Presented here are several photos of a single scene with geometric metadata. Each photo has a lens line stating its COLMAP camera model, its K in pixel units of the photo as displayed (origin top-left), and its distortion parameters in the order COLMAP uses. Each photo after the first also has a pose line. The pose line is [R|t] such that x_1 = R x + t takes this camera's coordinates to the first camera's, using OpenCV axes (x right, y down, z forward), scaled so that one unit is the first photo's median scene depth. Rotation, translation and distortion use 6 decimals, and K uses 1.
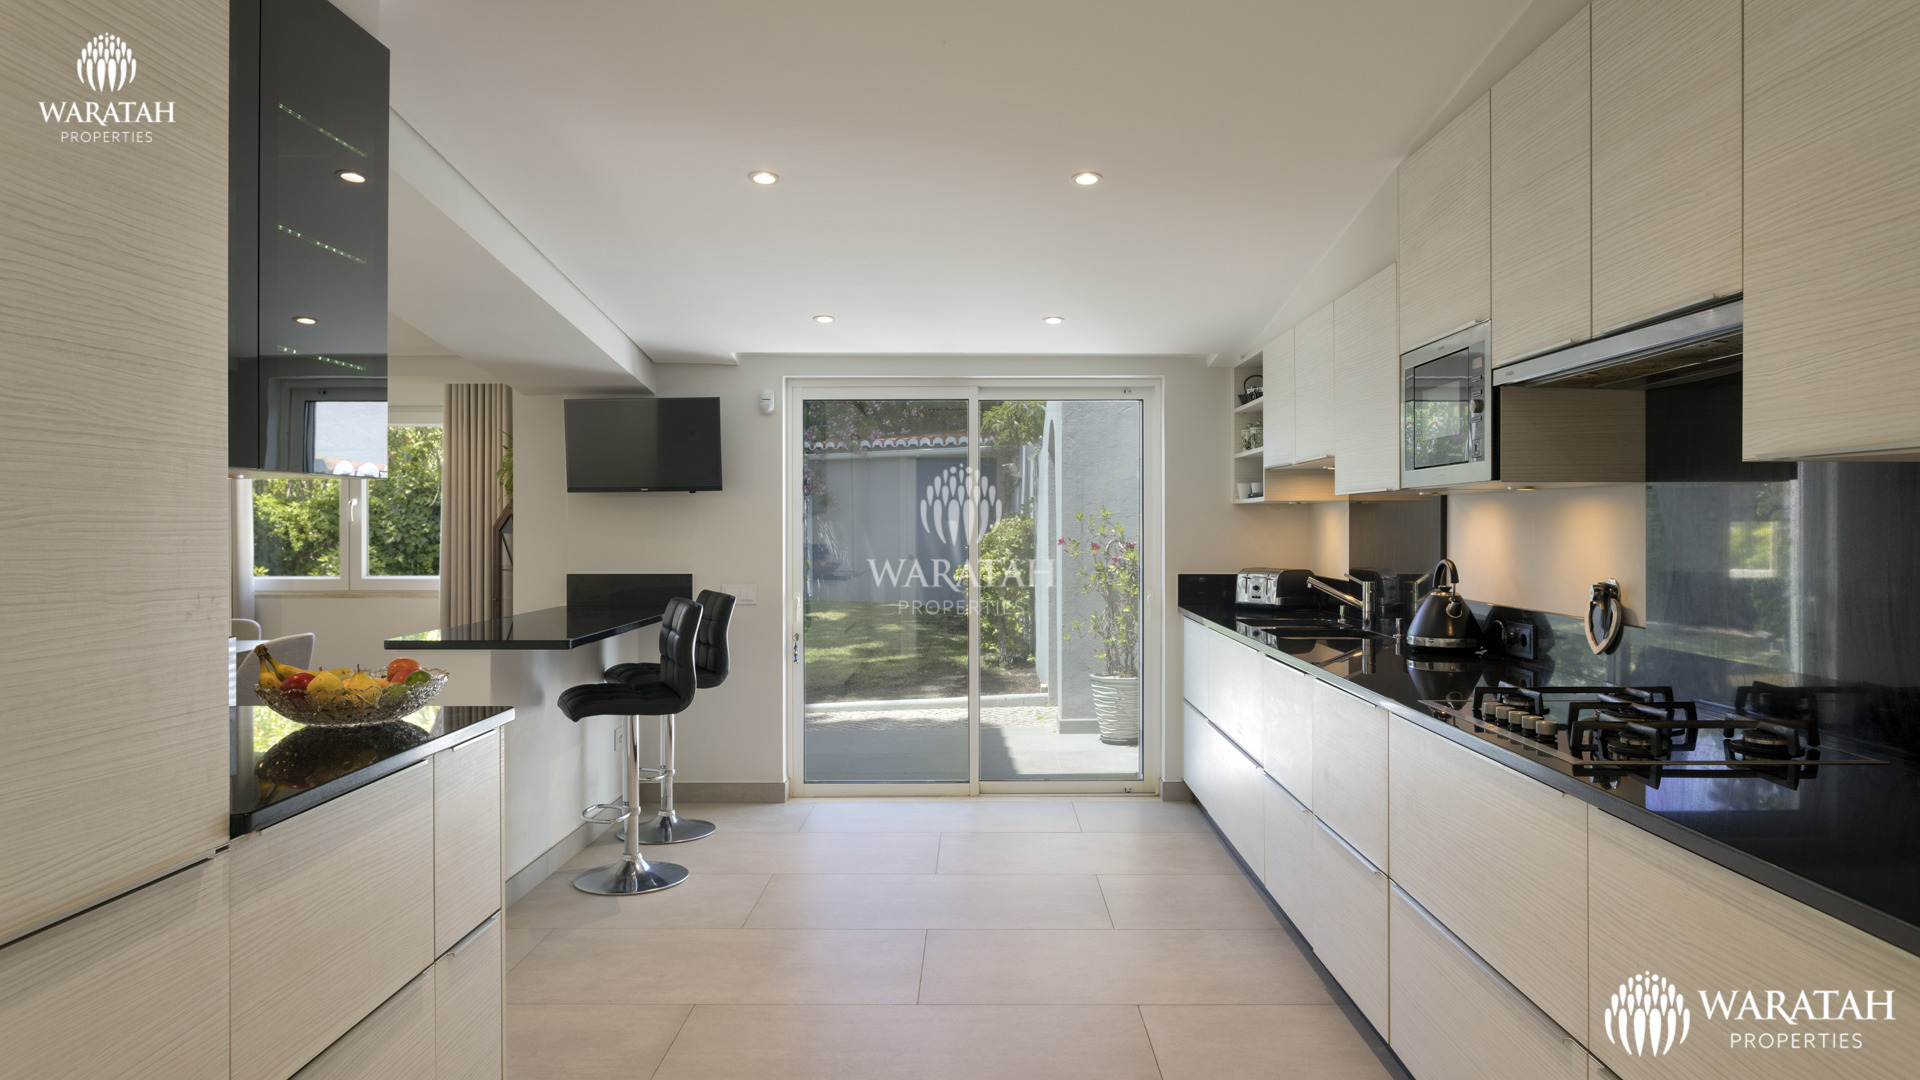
lens RADIAL K [[1246.8, 0, 960.0], [0, 1246.8, 540.0], [0, 0, 1]] dist [0.000801, 0.000147]
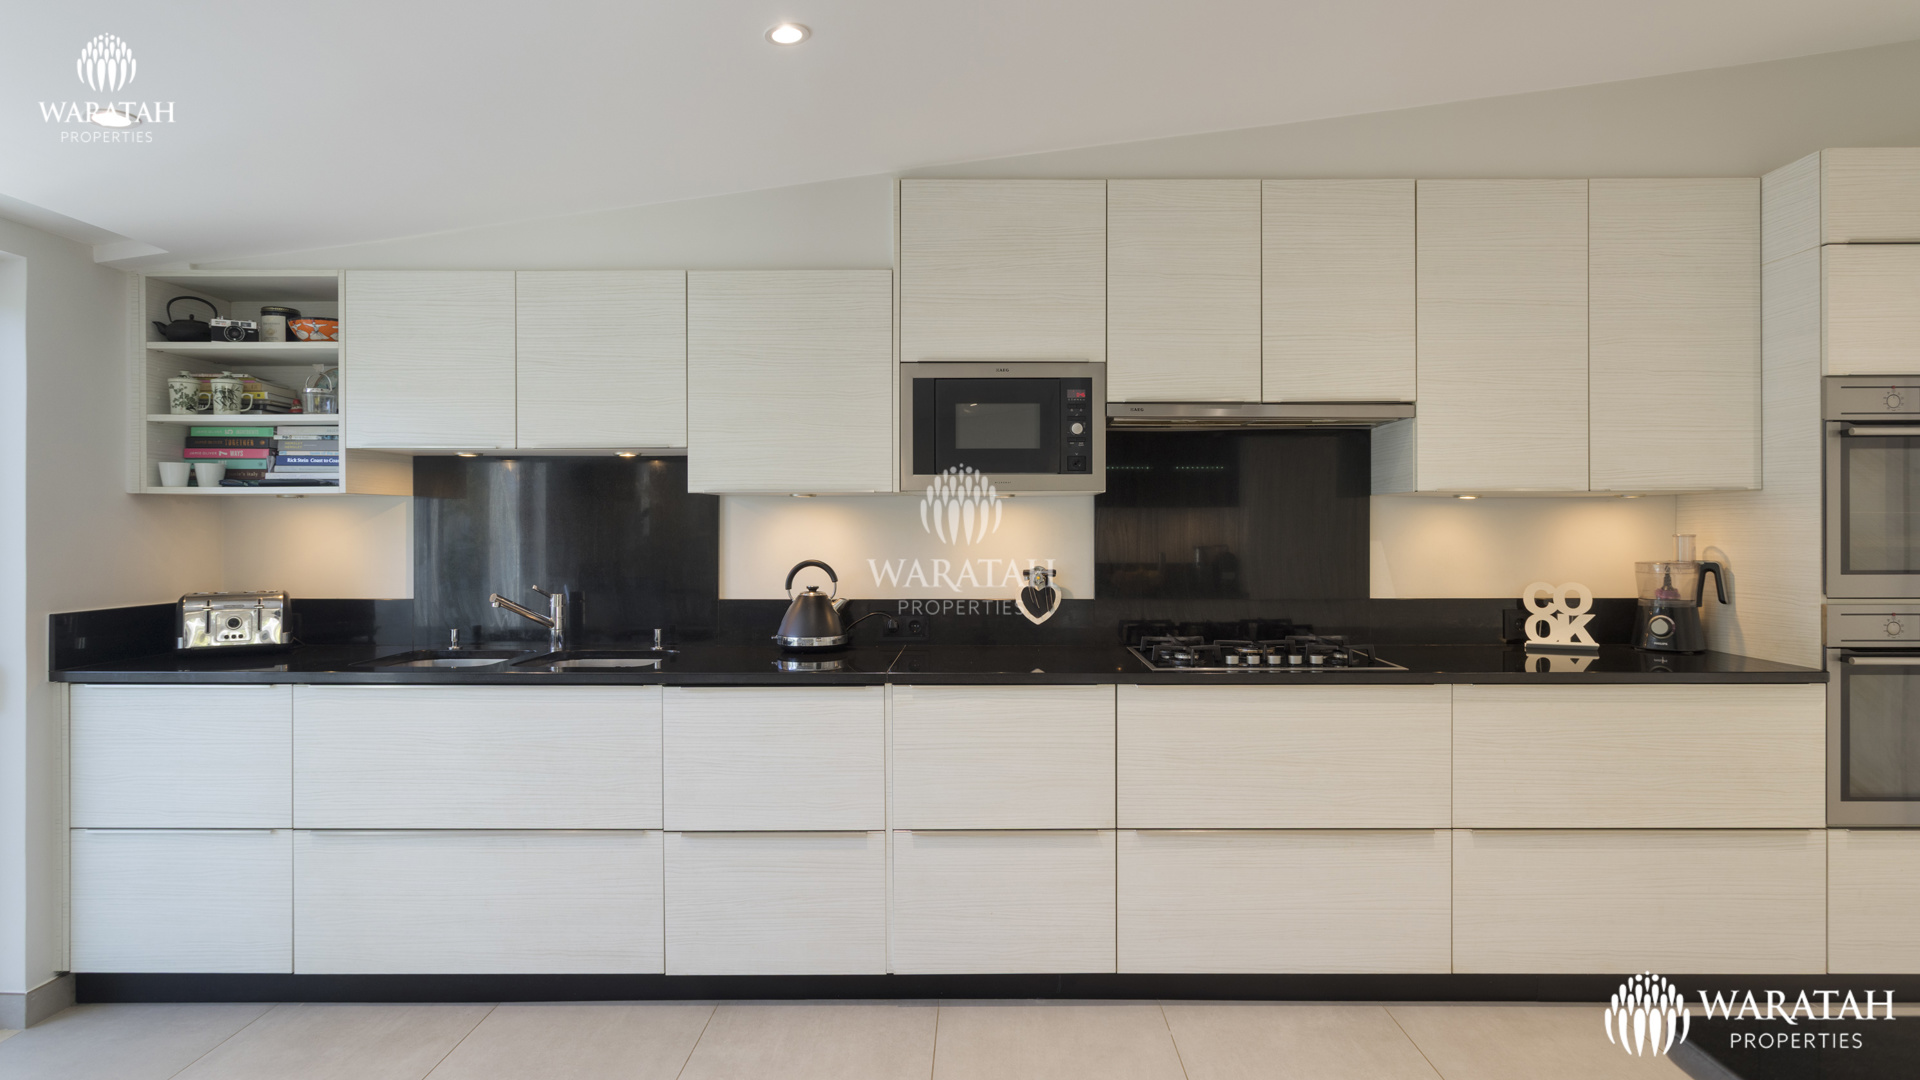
lens RADIAL K [[1067.4, 0, 960.0], [0, 1067.4, 540.0], [0, 0, 1]] dist [0.032251, 0.000240]
pose [[-0.024257, 0.014216, 0.999605, -0.344021], [0.014166, 0.999803, -0.013875, 0.008037], [-0.999605, 0.013824, -0.024453, 0.613017]]
